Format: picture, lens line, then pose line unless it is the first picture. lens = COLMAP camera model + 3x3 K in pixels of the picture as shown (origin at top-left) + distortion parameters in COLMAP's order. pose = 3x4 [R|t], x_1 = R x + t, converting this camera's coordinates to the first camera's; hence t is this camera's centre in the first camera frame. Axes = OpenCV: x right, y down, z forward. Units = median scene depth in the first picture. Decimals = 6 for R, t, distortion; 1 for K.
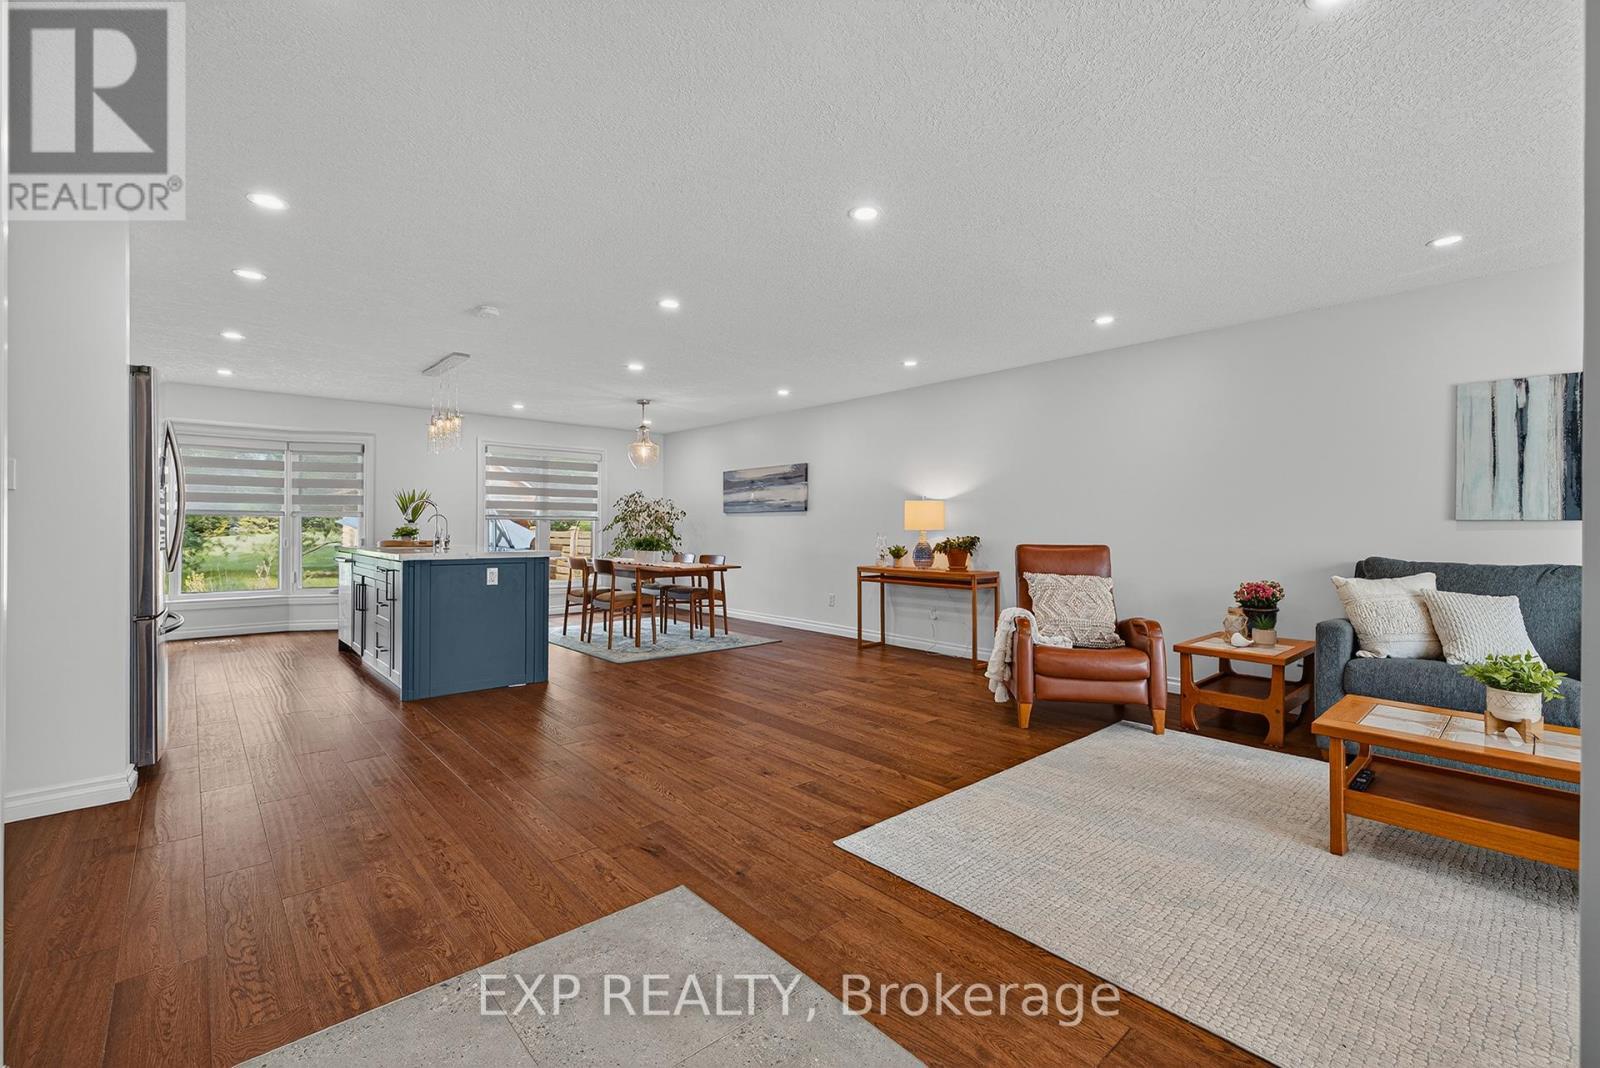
lens RADIAL K [[680.2, 0, 804.1], [0, 680.2, 526.1], [0, 0, 1]] dist [0.010741, -0.000308]
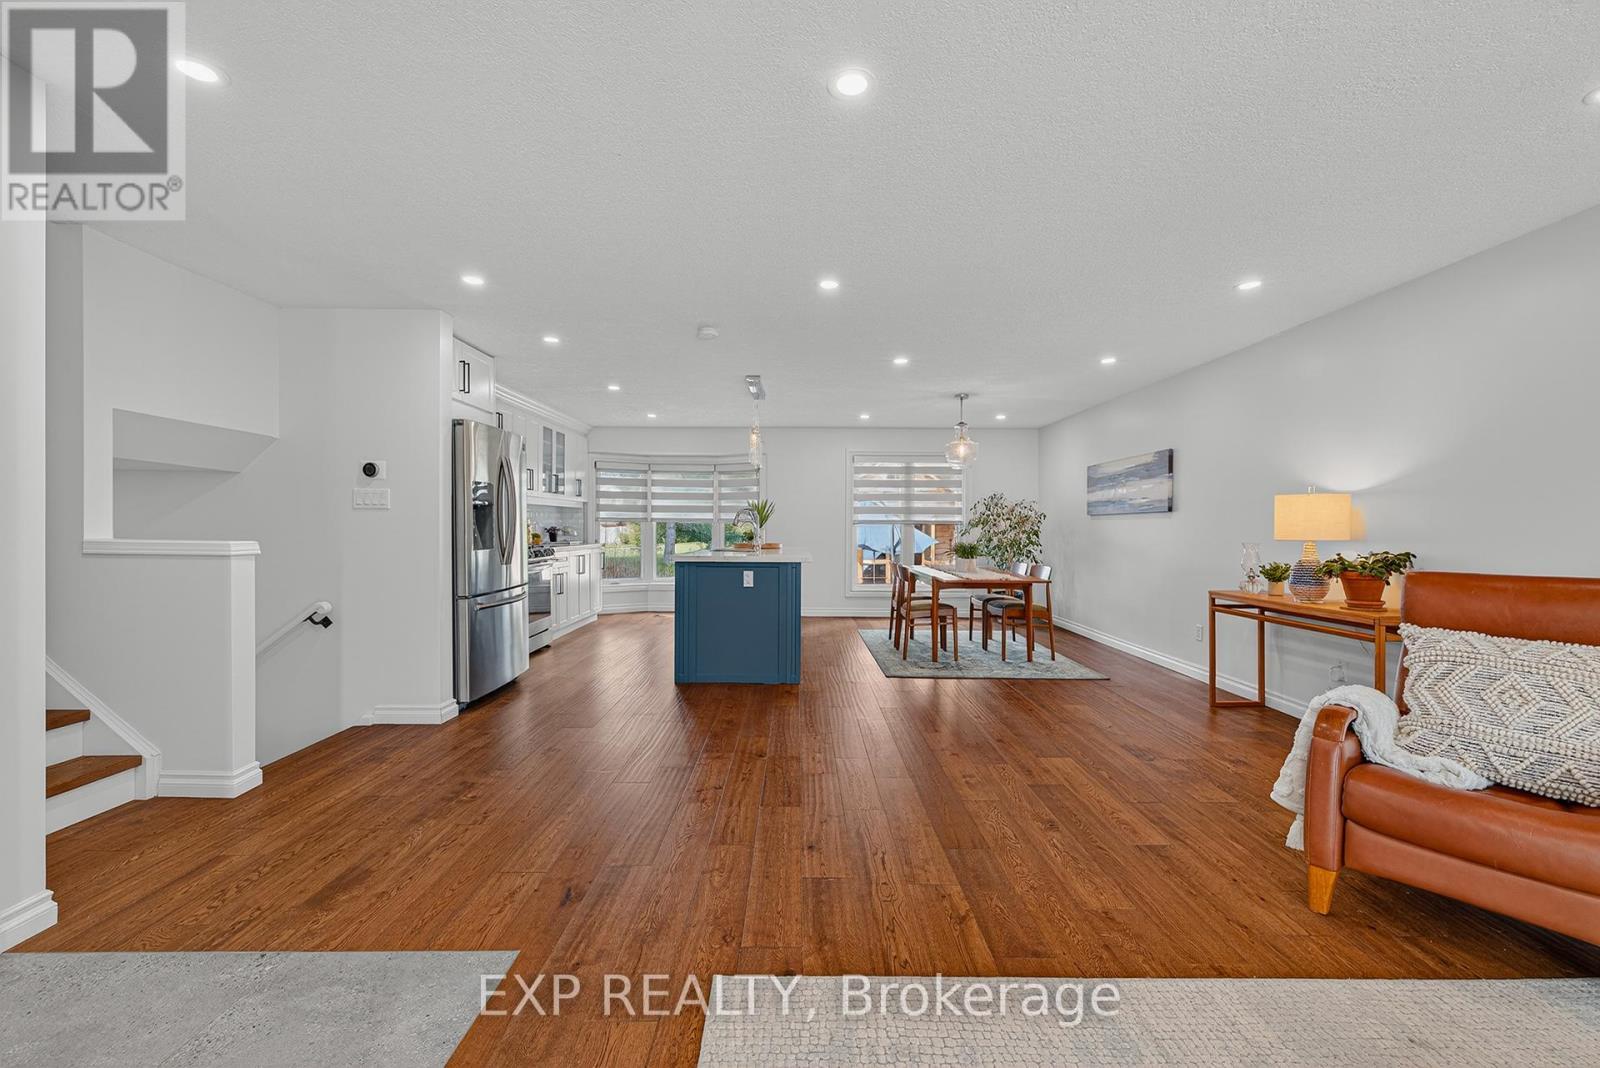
lens RADIAL K [[665.8, 0, 802.3], [0, 665.8, 530.0], [0, 0, 1]] dist [0.009199, -0.000457]
pose [[0.751872, 0.002940, -0.659302, 0.242830], [-0.001365, 0.999995, 0.002903, -0.005188], [0.659307, -0.001283, 0.751872, 0.221127]]
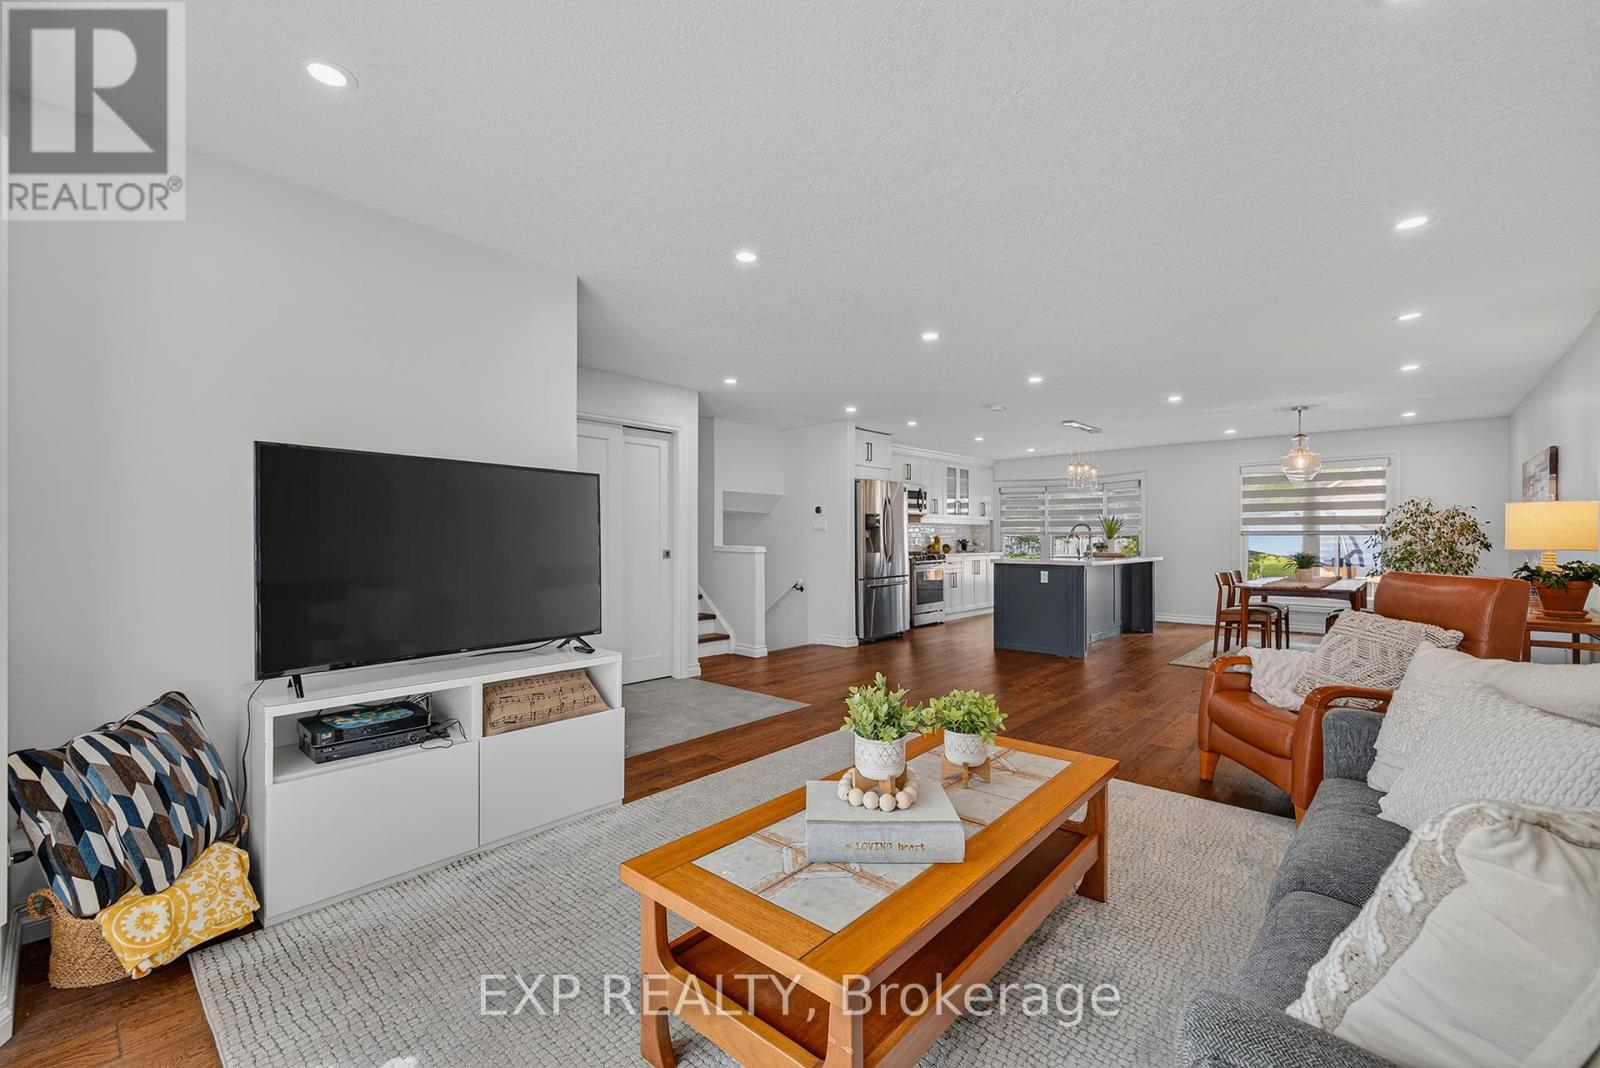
lens RADIAL K [[665.8, 0, 802.3], [0, 665.8, 530.0], [0, 0, 1]] dist [0.009199, -0.000457]
pose [[0.112369, -0.017060, -0.993520, 0.738659], [0.002645, 0.999854, -0.016869, -0.002958], [0.993663, -0.000732, 0.112397, 0.267721]]
